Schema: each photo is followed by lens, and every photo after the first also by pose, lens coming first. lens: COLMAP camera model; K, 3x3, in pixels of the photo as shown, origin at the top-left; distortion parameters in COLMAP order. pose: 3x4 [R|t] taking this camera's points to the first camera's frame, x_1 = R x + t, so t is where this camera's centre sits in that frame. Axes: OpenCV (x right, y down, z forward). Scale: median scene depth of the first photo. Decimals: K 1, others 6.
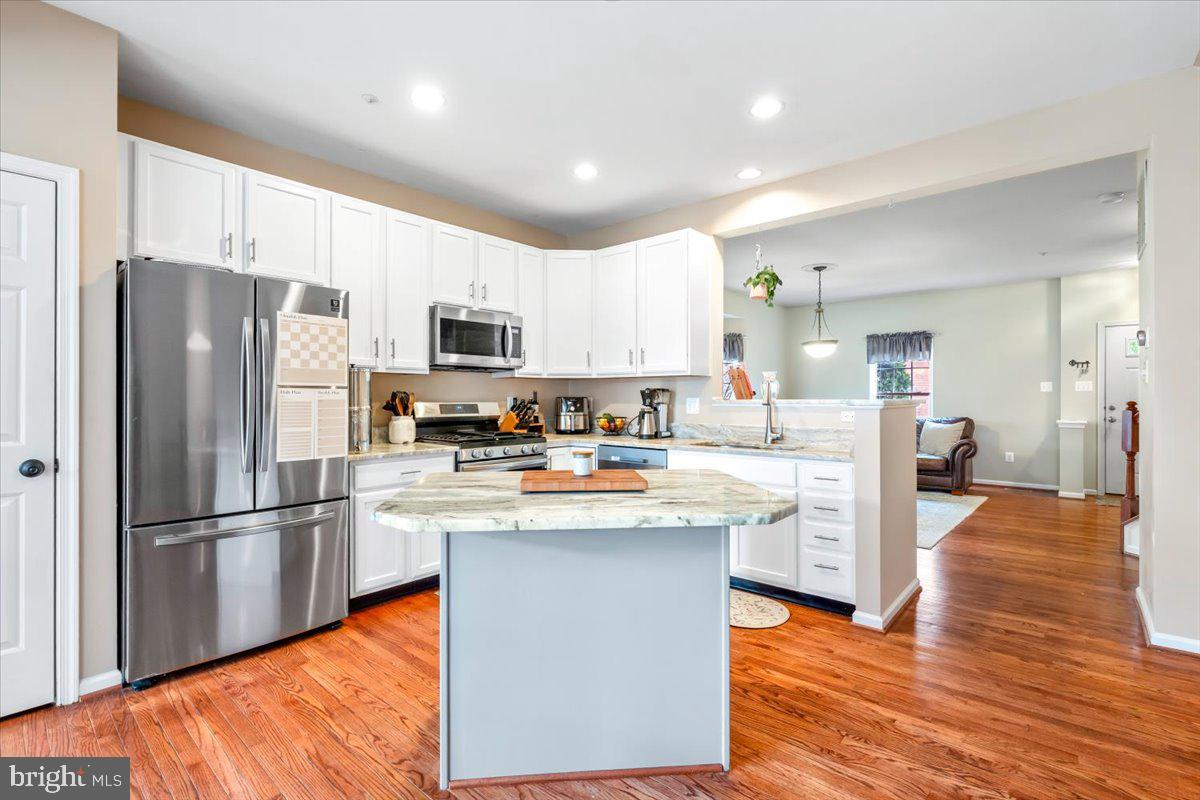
lens RADIAL K [[548.2, 0, 593.4], [0, 548.2, 395.2], [0, 0, 1]] dist [-0.003388, -0.000040]
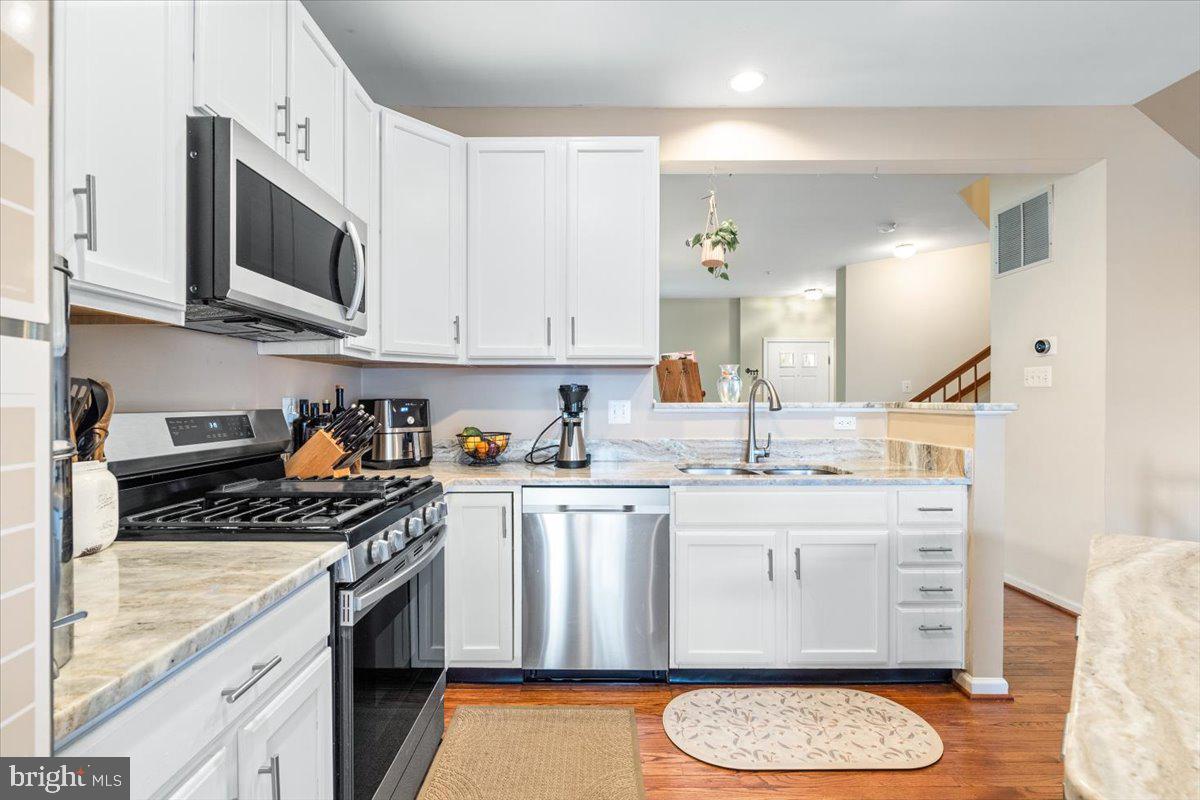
lens RADIAL K [[554.3, 0, 587.3], [0, 554.3, 399.9], [0, 0, 1]] dist [0.000217, 0.000256]
pose [[0.749800, 0.000425, 0.661664, -0.305515], [-0.002763, 0.999993, 0.002489, 0.003470], [-0.661659, -0.003694, 0.749796, 0.541879]]
